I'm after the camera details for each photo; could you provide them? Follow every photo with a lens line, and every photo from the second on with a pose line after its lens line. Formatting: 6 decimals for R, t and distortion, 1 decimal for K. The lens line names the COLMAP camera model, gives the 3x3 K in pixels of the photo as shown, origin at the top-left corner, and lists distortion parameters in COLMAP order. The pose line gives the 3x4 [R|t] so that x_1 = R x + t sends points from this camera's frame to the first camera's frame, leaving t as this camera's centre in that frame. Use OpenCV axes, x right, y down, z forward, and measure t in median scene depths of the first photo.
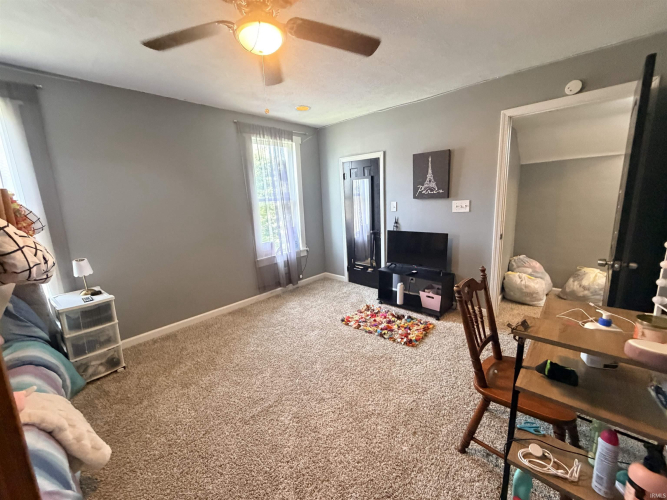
lens RADIAL K [[266.3, 0, 331.2], [0, 266.3, 249.7], [0, 0, 1]] dist [0.000097, 0.000235]
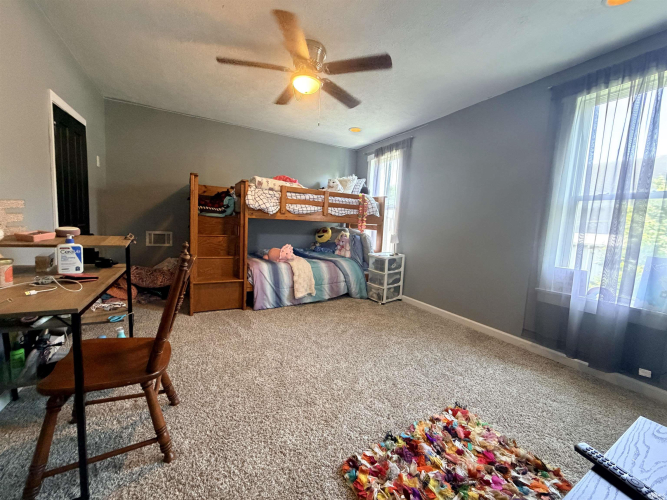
lens RADIAL K [[266.3, 0, 331.2], [0, 266.3, 249.7], [0, 0, 1]] dist [0.000097, 0.000235]
pose [[-0.311461, 0.130124, -0.941307, 0.576616], [-0.216460, 0.954823, 0.203615, -0.092270], [0.925277, 0.267173, -0.269224, 0.799348]]
